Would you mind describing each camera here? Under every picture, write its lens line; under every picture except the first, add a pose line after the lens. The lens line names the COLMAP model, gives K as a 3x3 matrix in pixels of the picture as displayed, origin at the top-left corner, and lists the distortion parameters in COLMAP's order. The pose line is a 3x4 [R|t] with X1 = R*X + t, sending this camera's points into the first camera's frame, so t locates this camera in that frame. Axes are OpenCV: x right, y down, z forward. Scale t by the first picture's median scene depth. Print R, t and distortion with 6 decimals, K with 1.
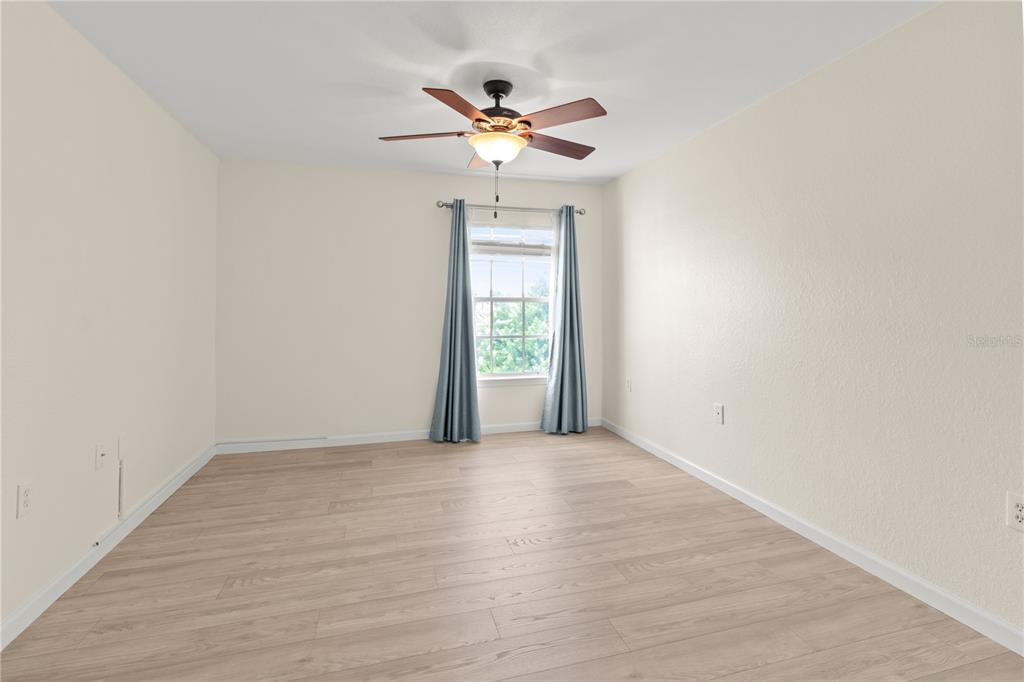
lens RADIAL K [[490.2, 0, 521.5], [0, 490.2, 297.6], [0, 0, 1]] dist [-0.000105, 0.000029]
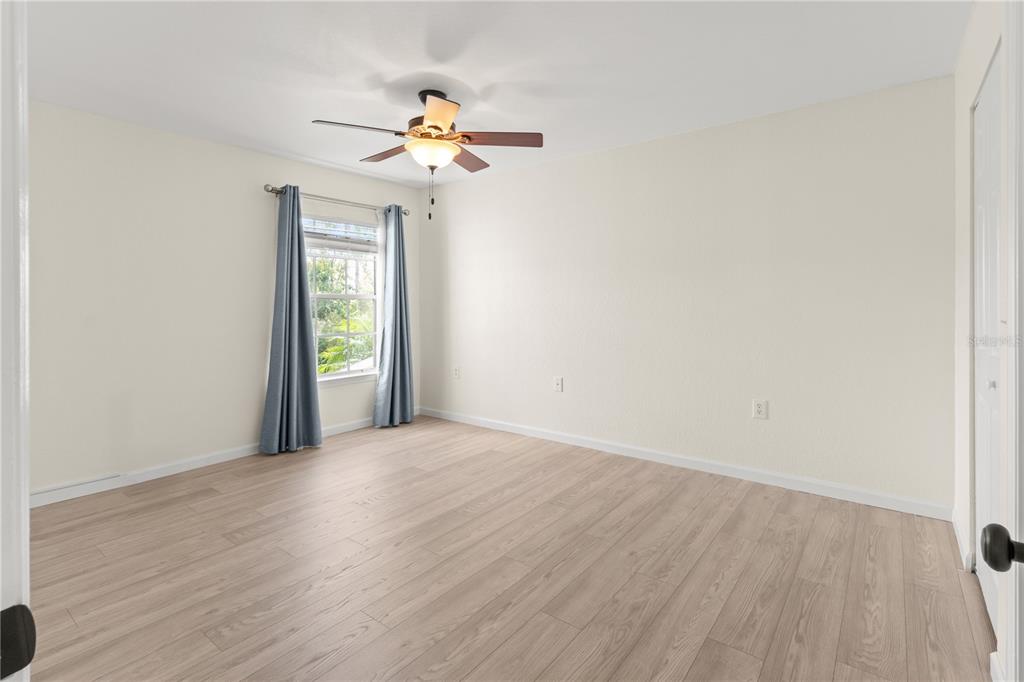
lens RADIAL K [[487.1, 0, 525.2], [0, 487.1, 303.9], [0, 0, 1]] dist [0.000121, 0.000101]
pose [[0.800640, -0.005396, 0.599122, -0.485970], [-0.004623, 0.999874, 0.015183, 0.004403], [-0.599128, -0.014925, 0.800514, 0.022130]]
